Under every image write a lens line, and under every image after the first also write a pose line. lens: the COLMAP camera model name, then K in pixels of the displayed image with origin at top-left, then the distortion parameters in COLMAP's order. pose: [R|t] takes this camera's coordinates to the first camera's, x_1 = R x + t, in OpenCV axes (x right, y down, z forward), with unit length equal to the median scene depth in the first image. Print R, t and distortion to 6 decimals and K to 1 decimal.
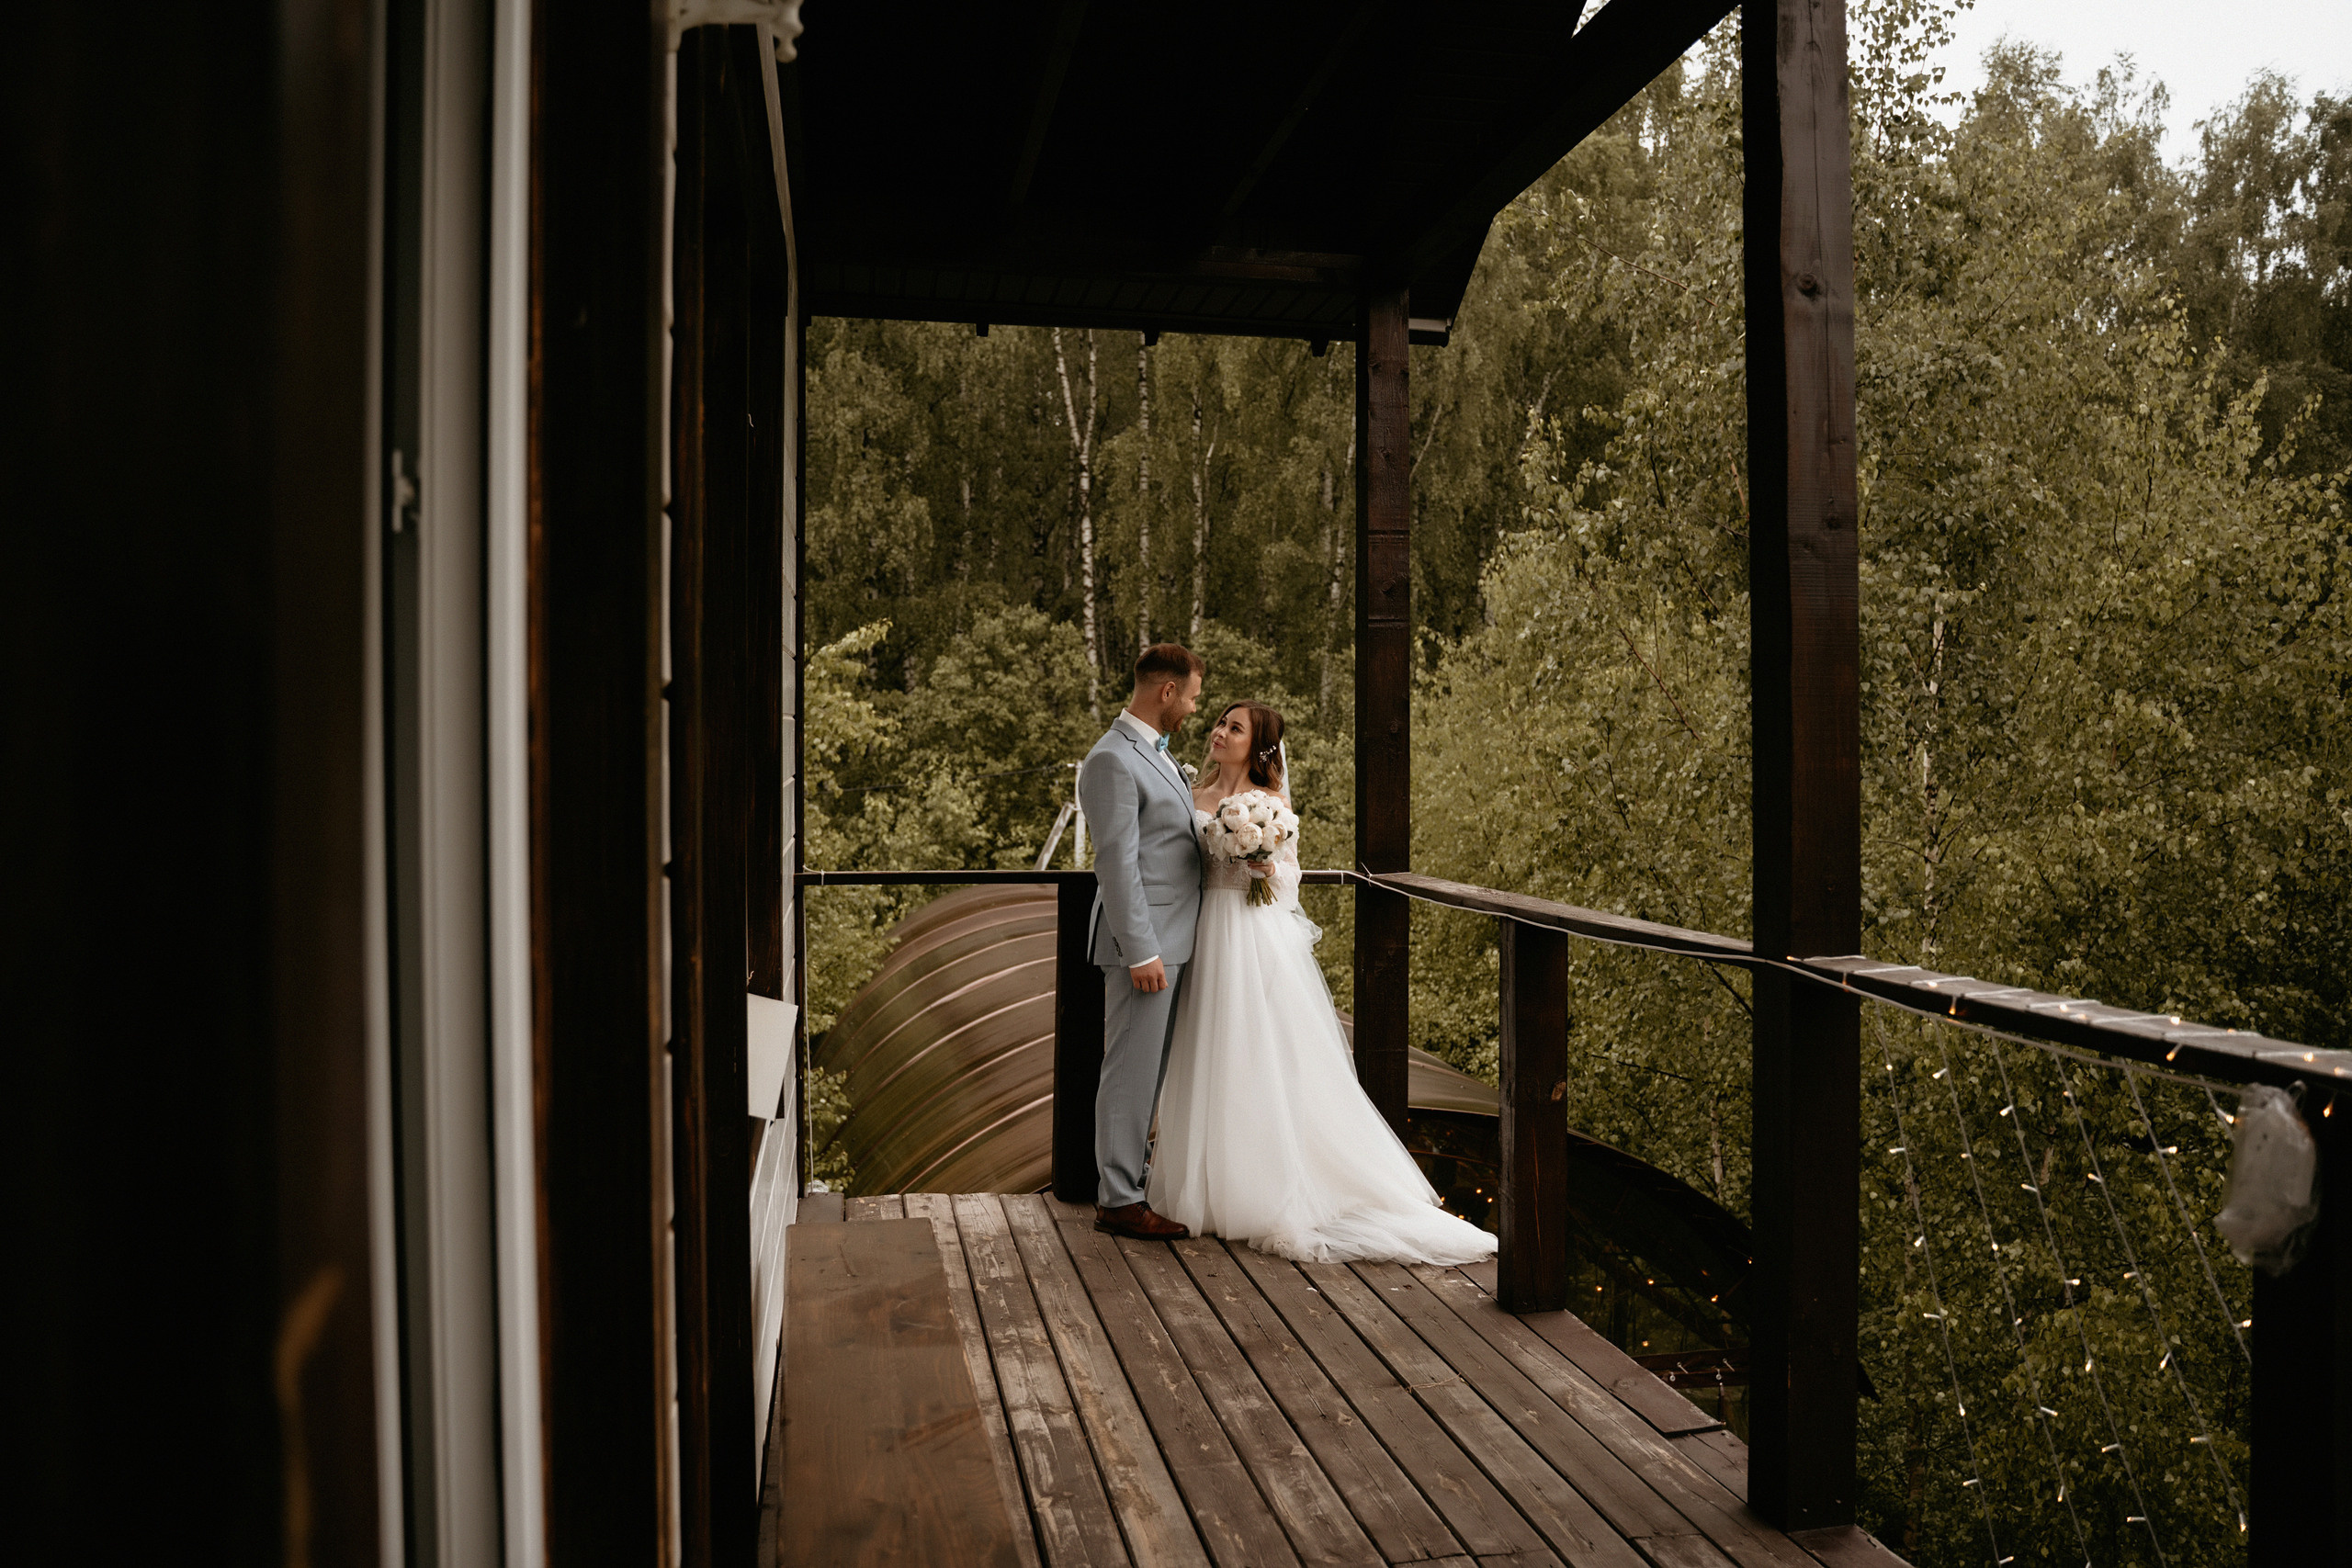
lens RADIAL K [[1953.4, 0, 1186.0], [0, 1953.4, 771.2], [0, 0, 1]] dist [-0.096468, 0.030269]
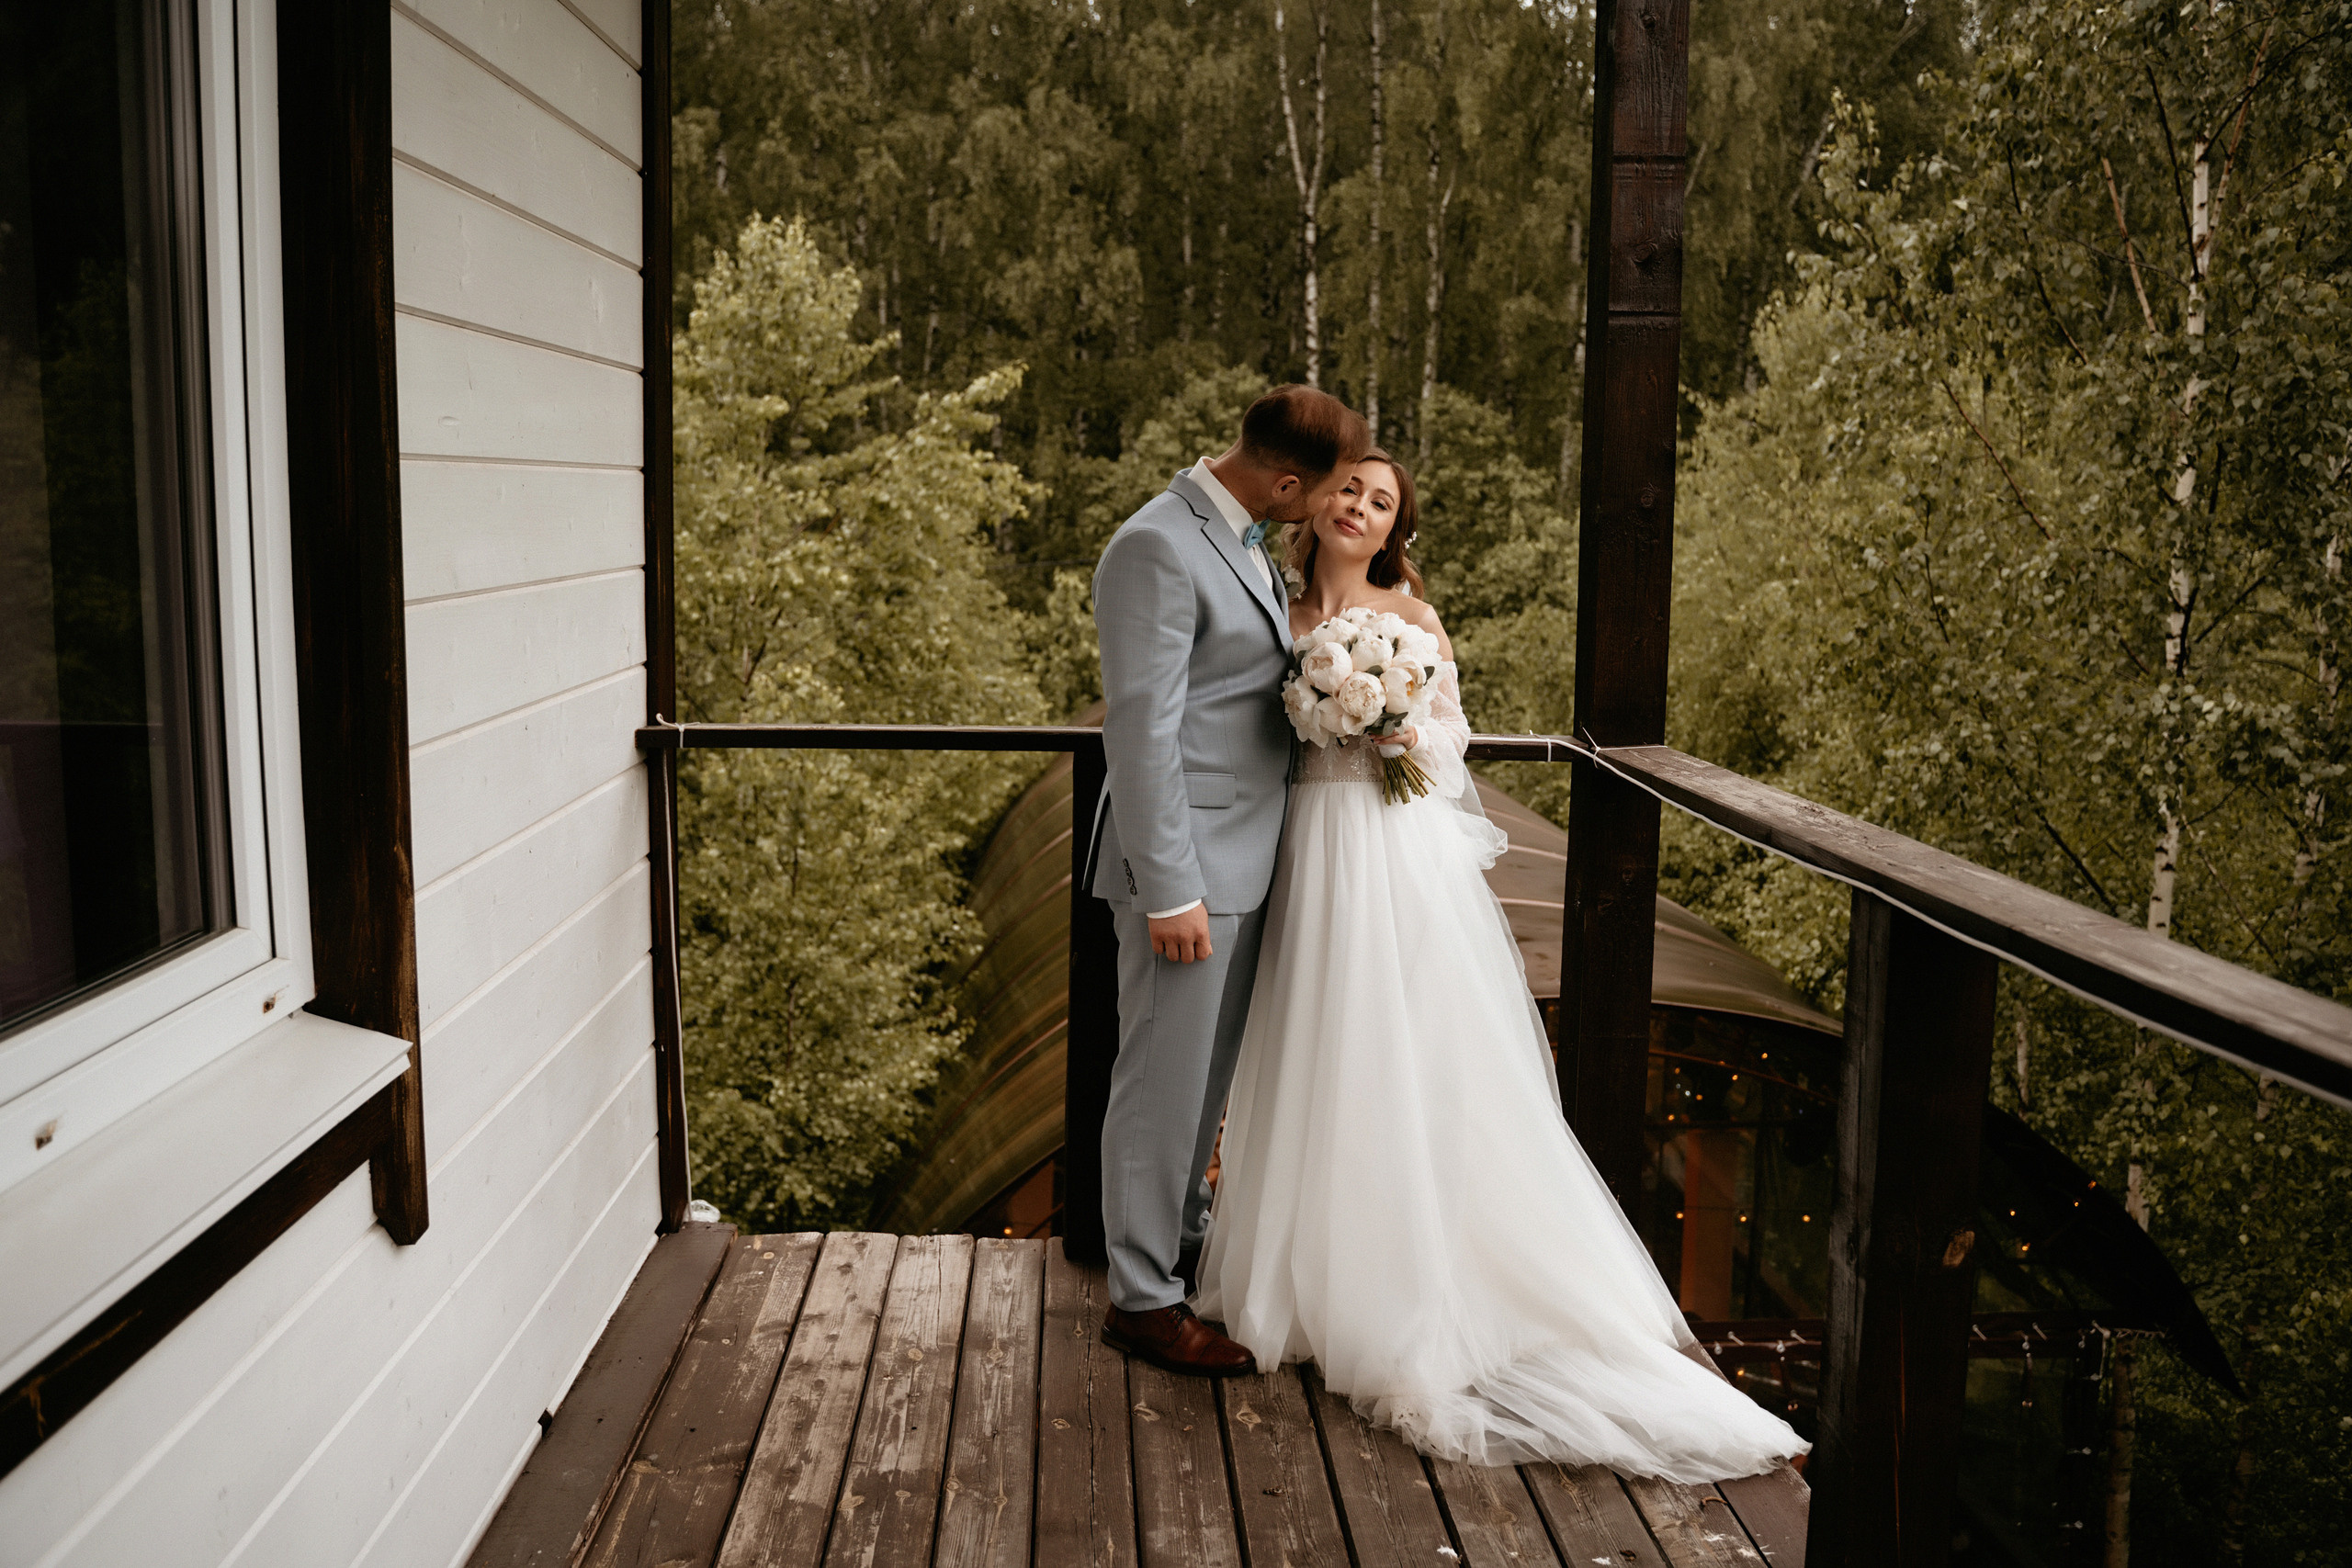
lens RADIAL K [[1953.4, 0, 1168.6], [0, 1953.4, 771.0], [0, 0, 1]] dist [-0.096468, 0.030269]
pose [[0.991500, 0.029058, -0.126818, 0.020325], [-0.014240, 0.993121, 0.116223, -0.003467], [0.129323, -0.113429, 0.985094, 0.200636]]
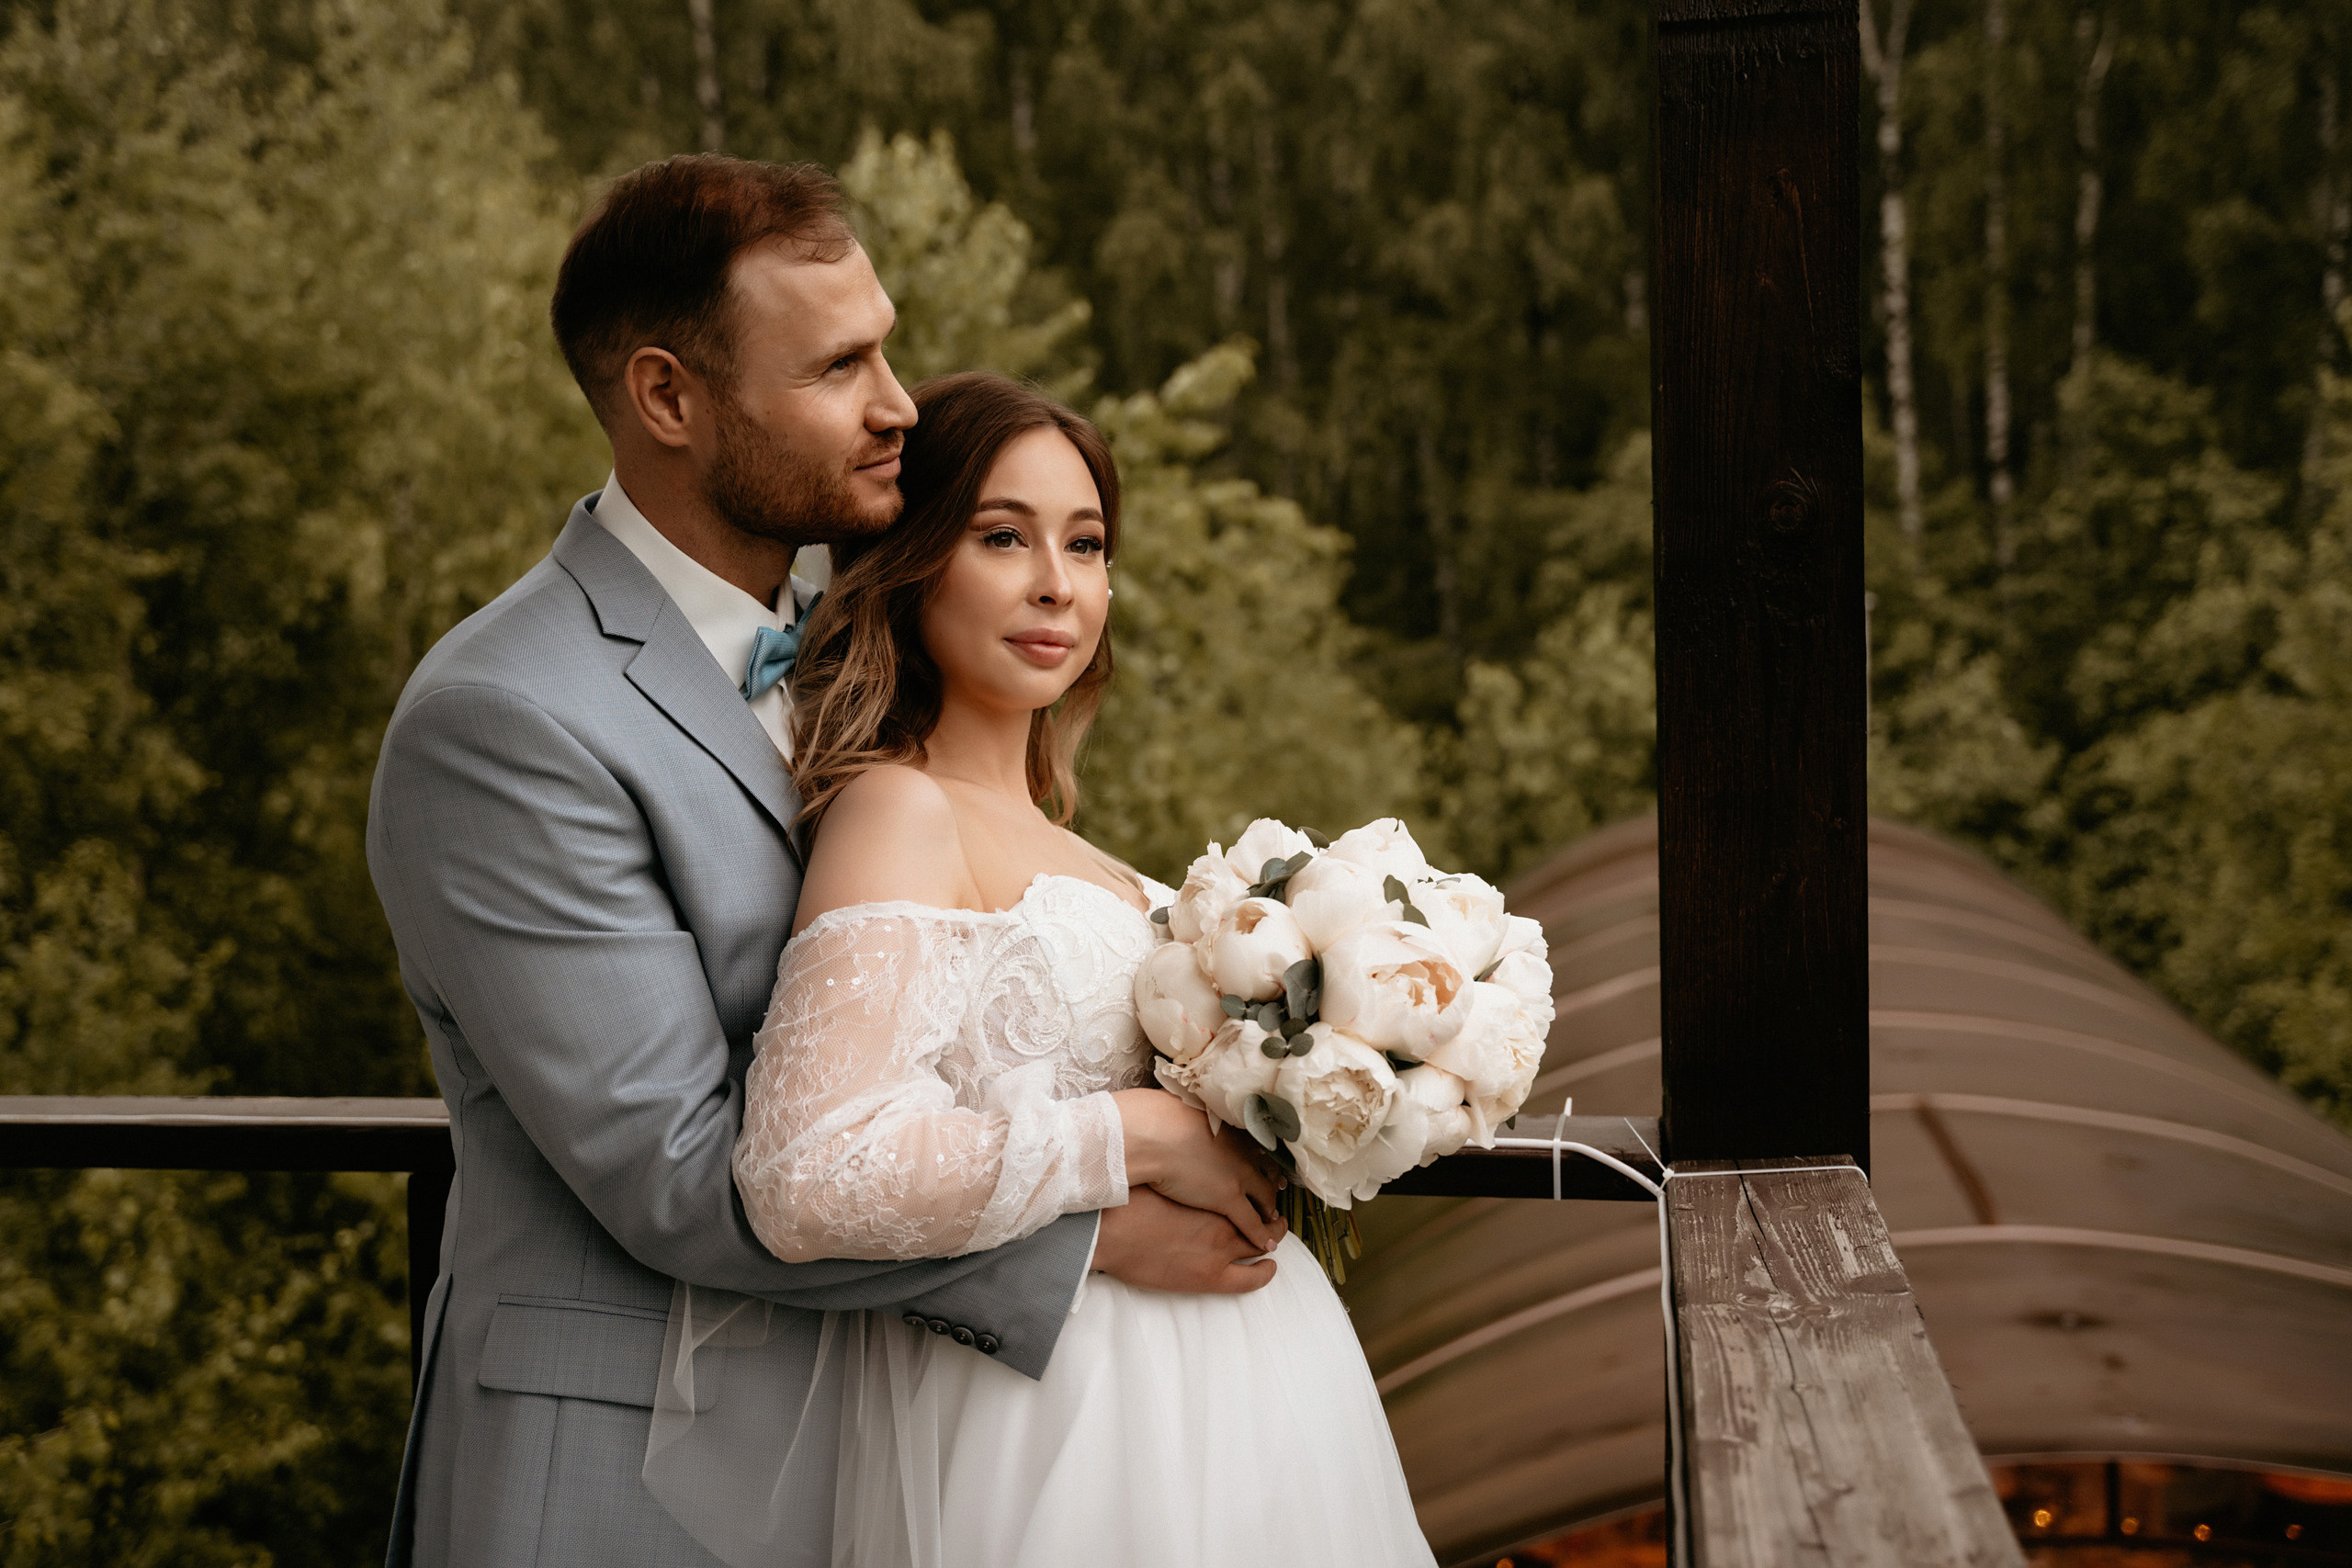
lens RADIAL K [[2761.4, 0, 1174.5], [0, 2761.4, 771.4], [0, 0, 1]] dist [0.061363, 0.000000]
pose [[0.945334, -0.003376, -0.326085, 0.073694], [0.022176, 0.998297, 0.053954, -0.006206], [0.325347, -0.058236, 0.943800, 0.340713]]
